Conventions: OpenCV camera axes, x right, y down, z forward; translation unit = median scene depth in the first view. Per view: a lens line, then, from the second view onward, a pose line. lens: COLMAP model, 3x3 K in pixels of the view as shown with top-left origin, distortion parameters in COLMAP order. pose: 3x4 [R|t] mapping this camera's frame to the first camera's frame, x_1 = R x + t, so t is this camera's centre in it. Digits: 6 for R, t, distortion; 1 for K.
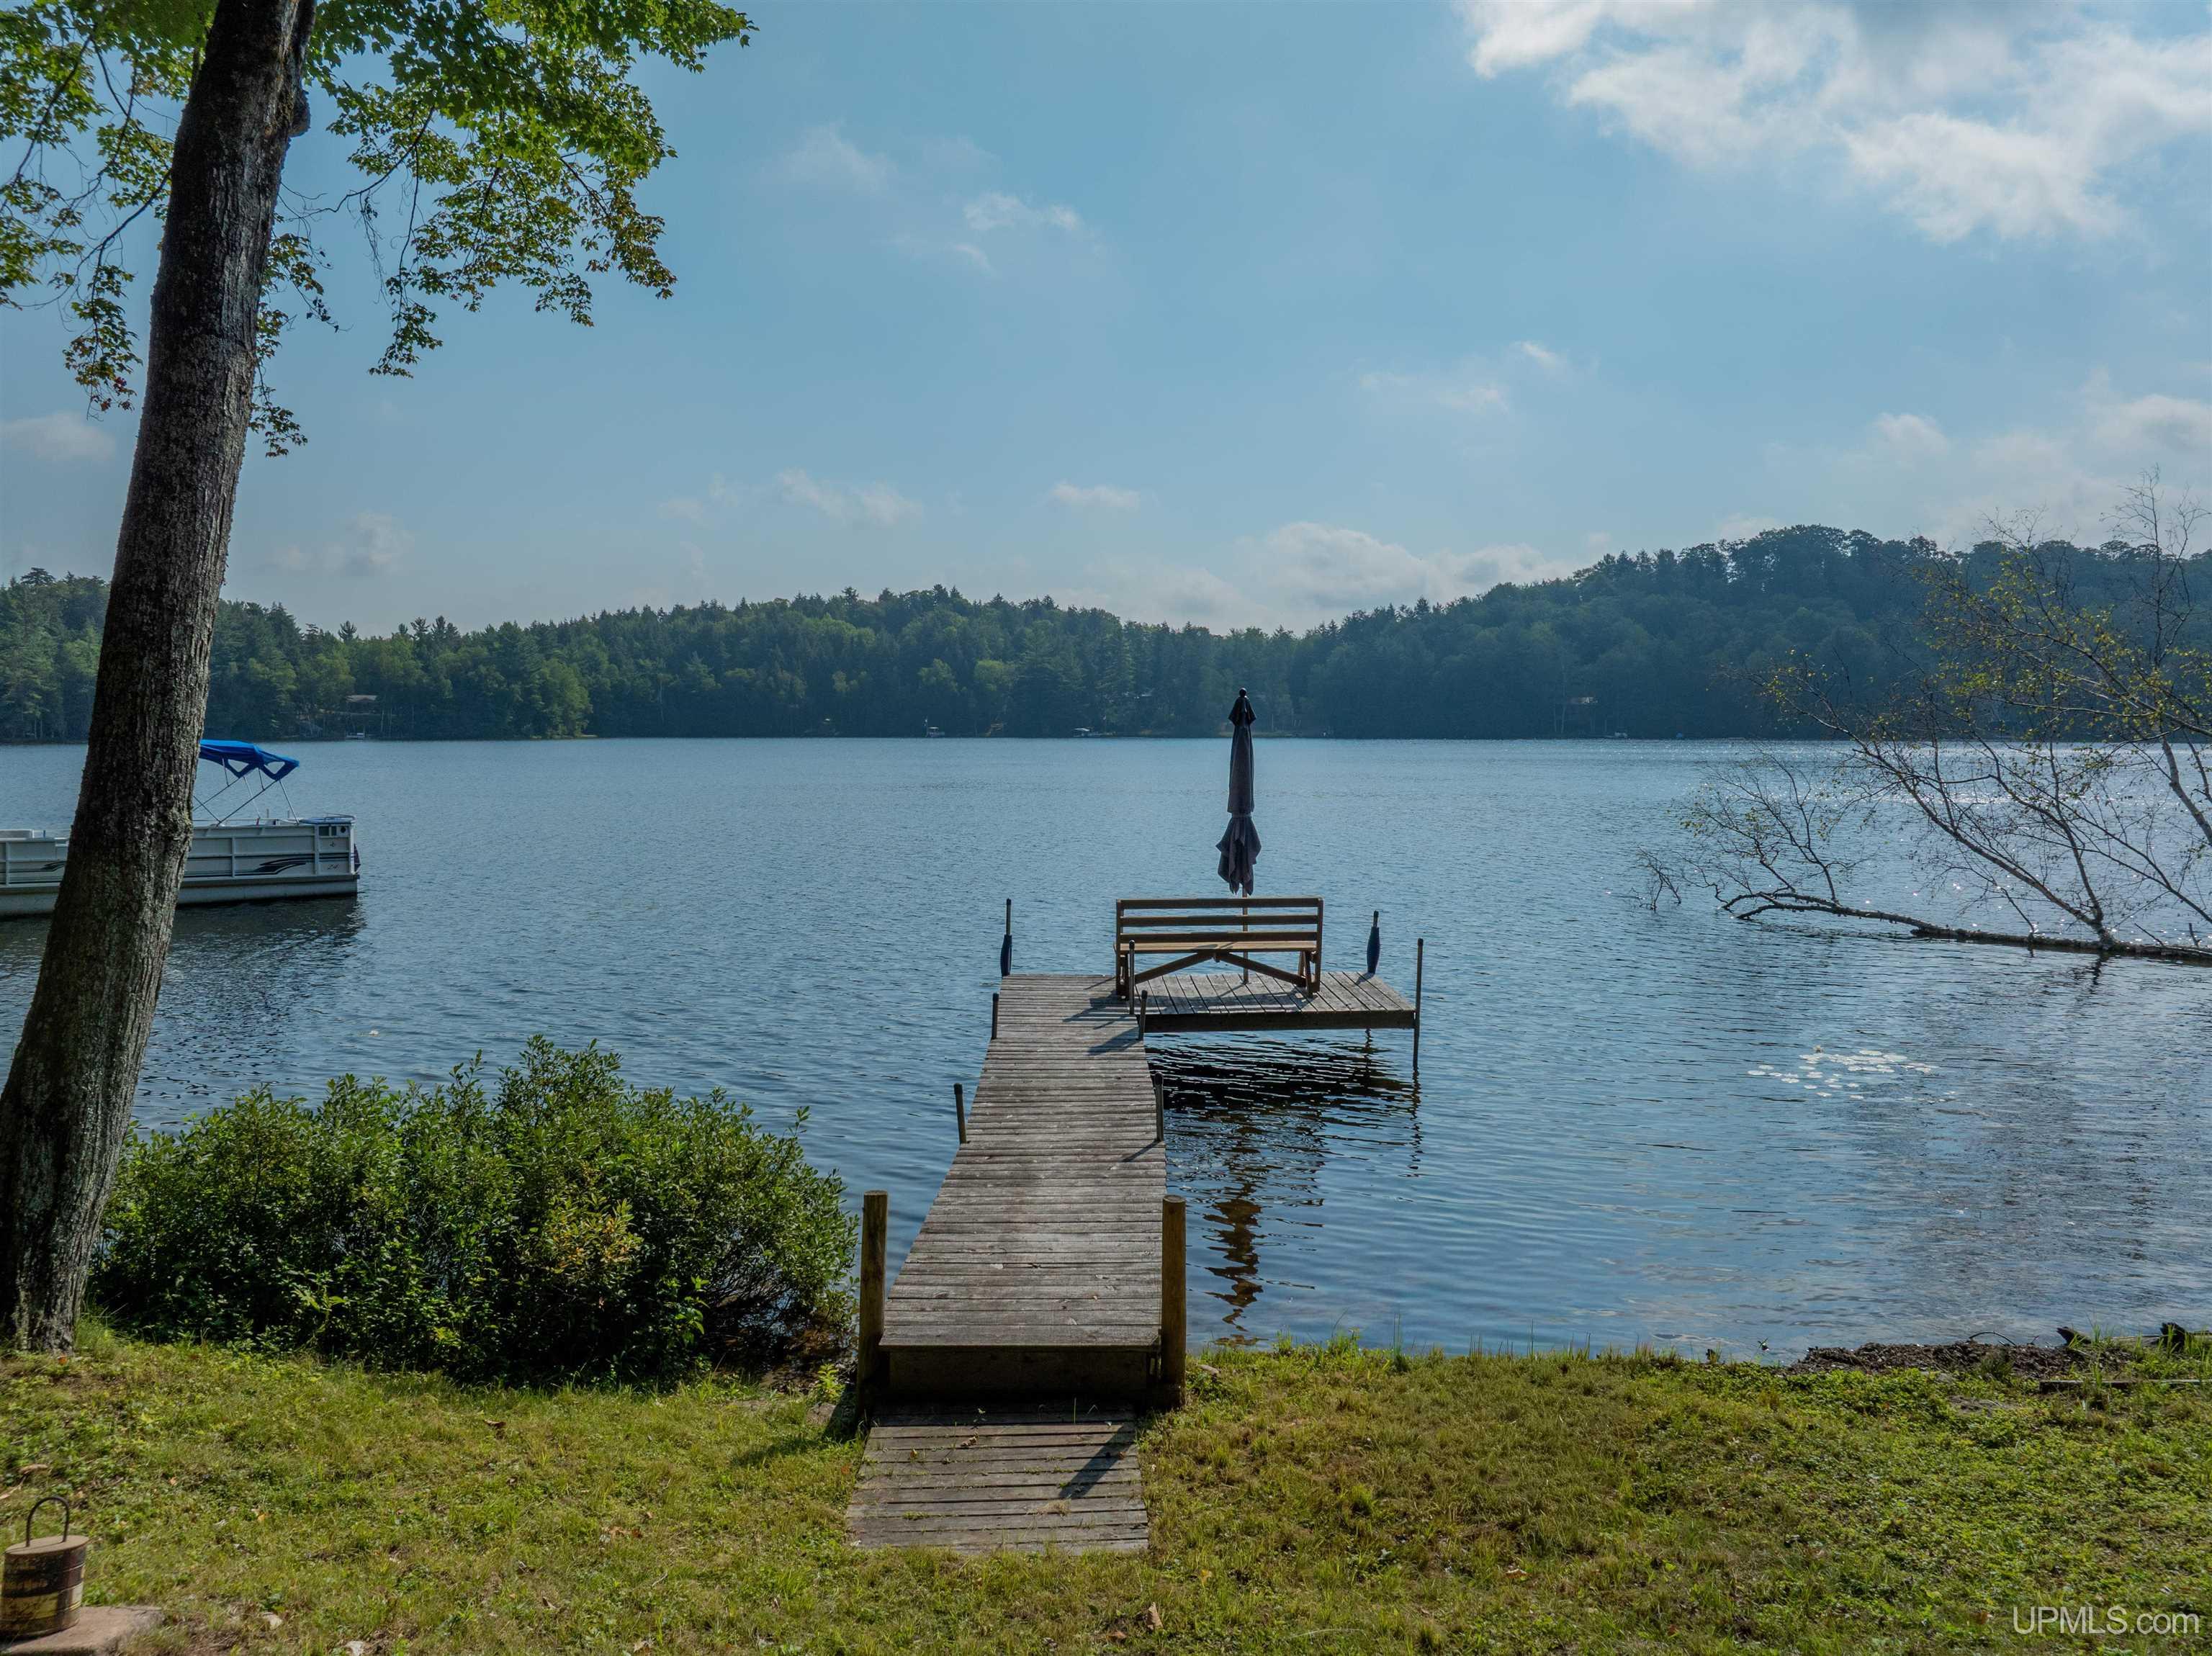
lens RADIAL K [[1559.9, 0, 1124.7], [0, 1559.9, 826.9], [0, 0, 1]] dist [-0.003978, -0.067574]
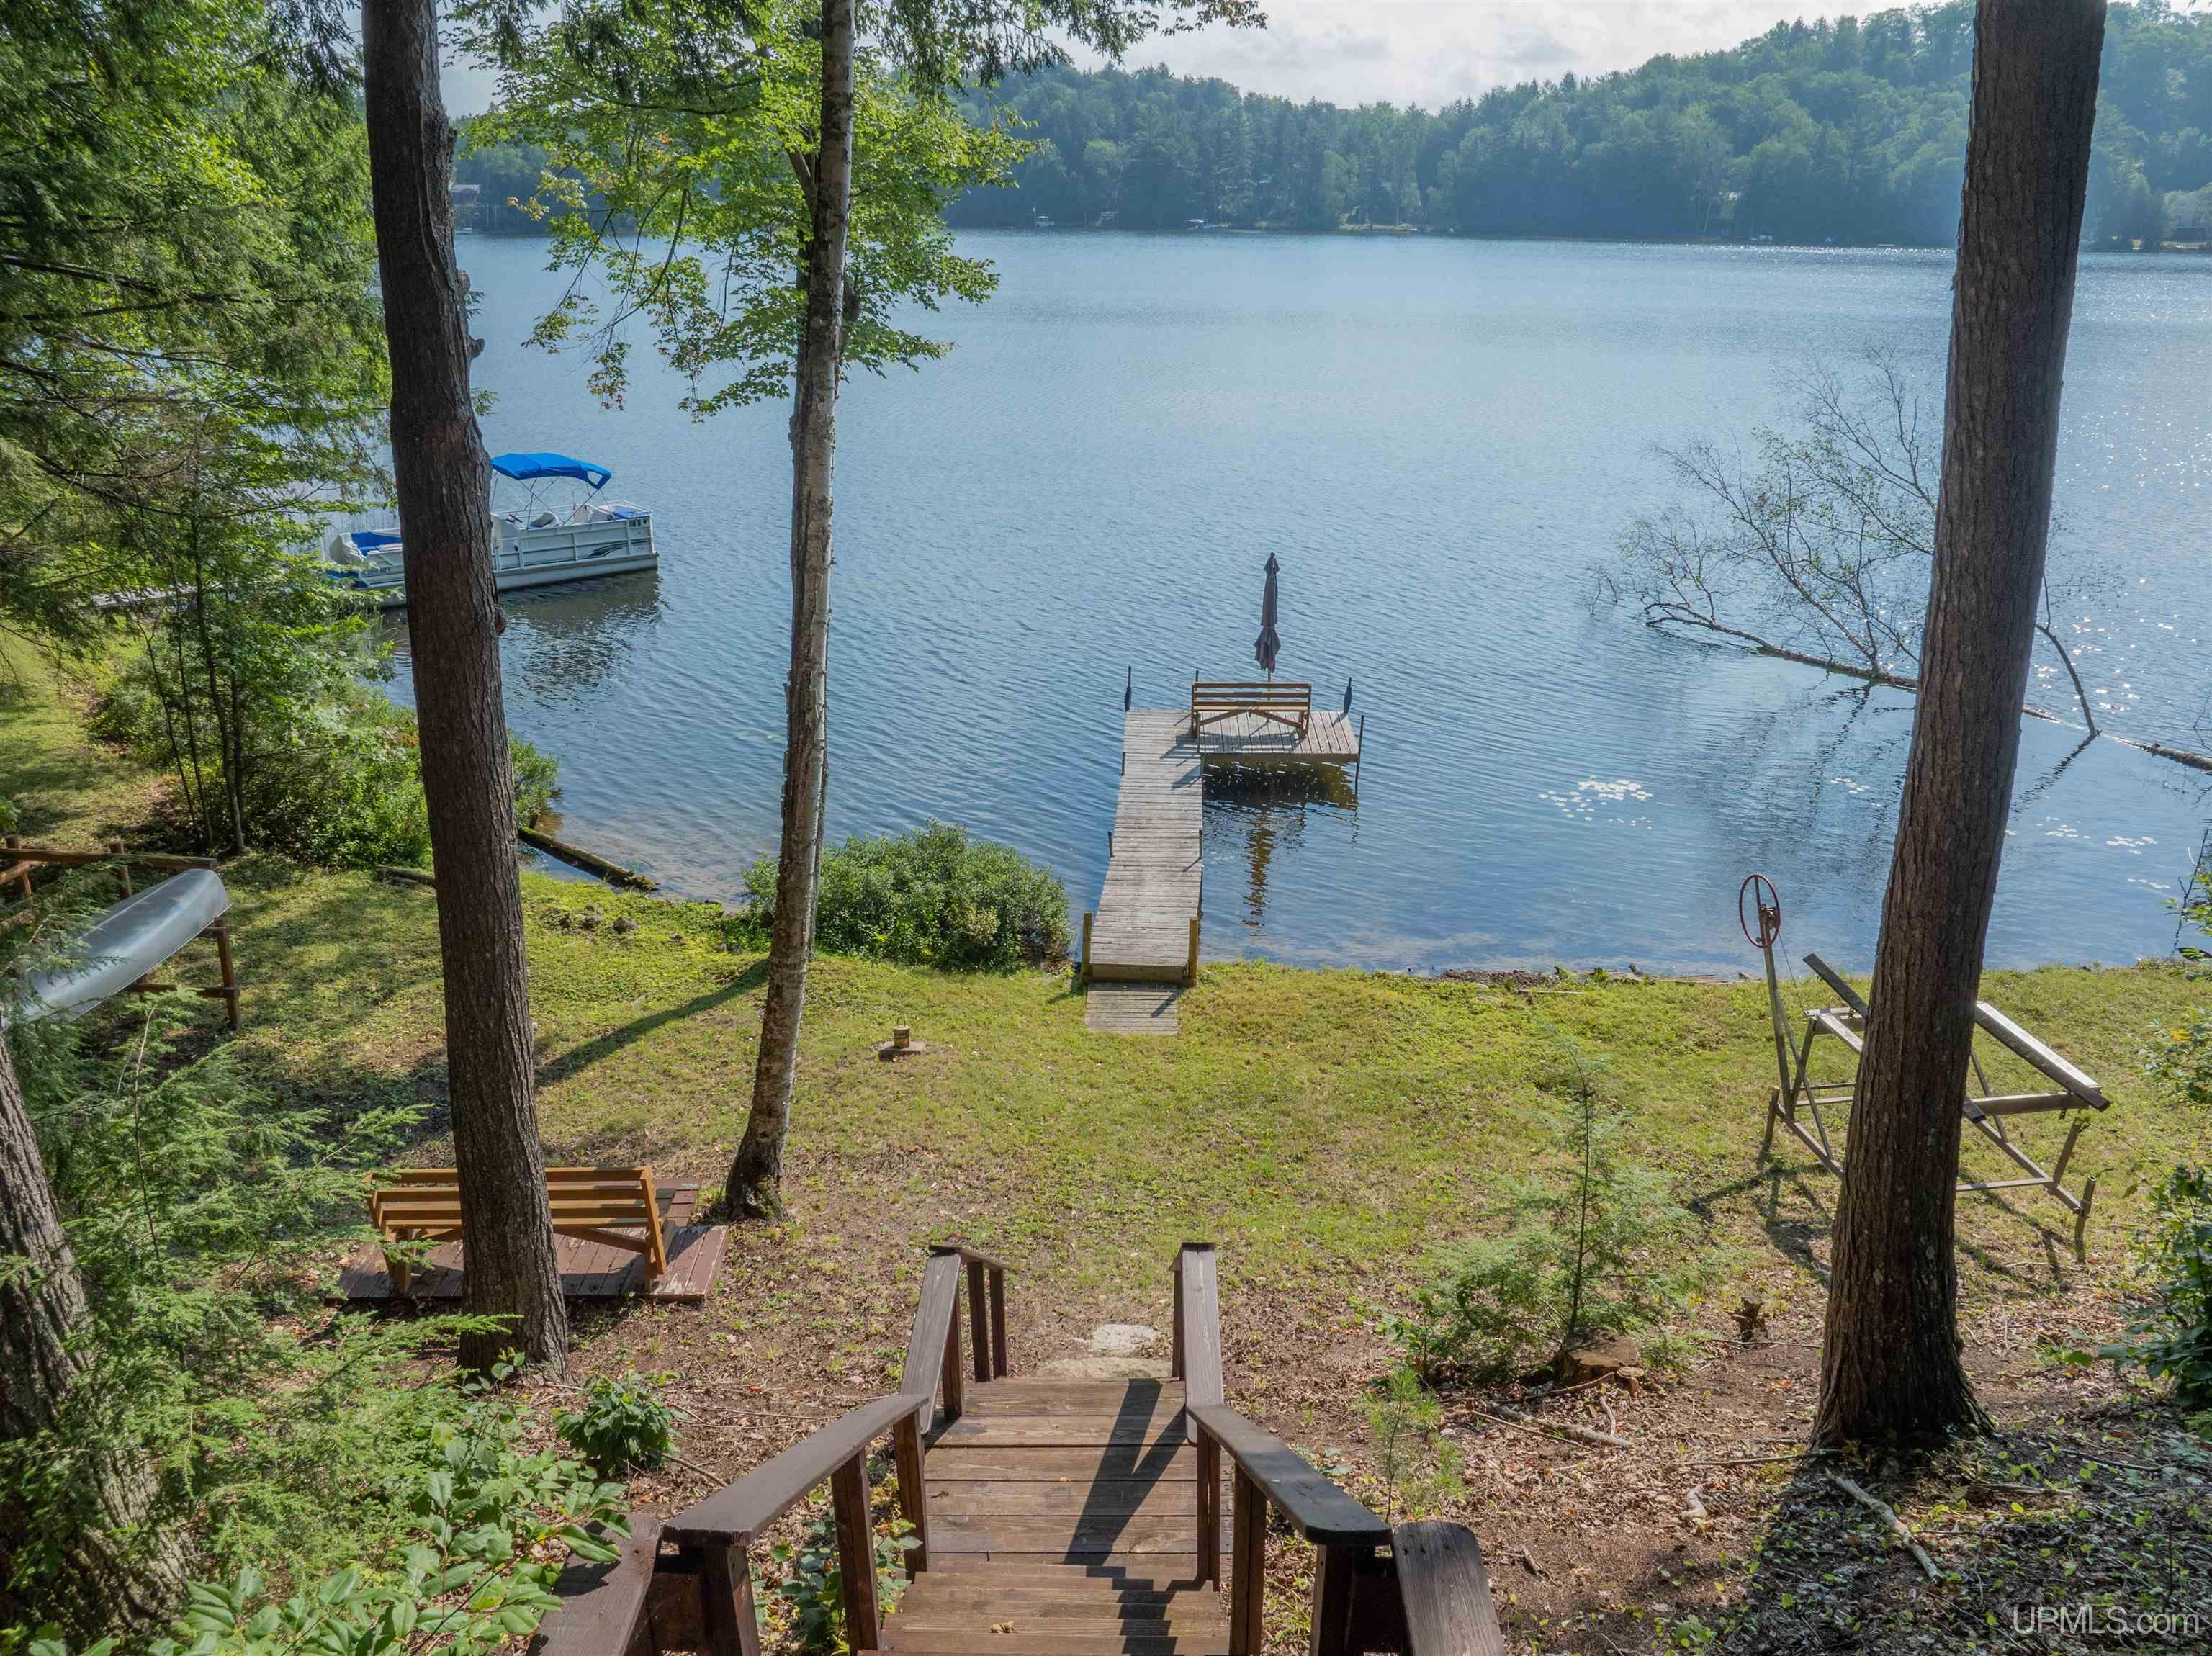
lens RADIAL K [[1662.1, 0, 1109.2], [0, 1662.1, 827.3], [0, 0, 1]] dist [-0.038964, -0.002009]
pose [[0.996927, 0.030779, -0.072036, 0.033058], [-0.005732, 0.945771, 0.324783, -0.323661], [0.078126, -0.323372, 0.943041, -0.649519]]
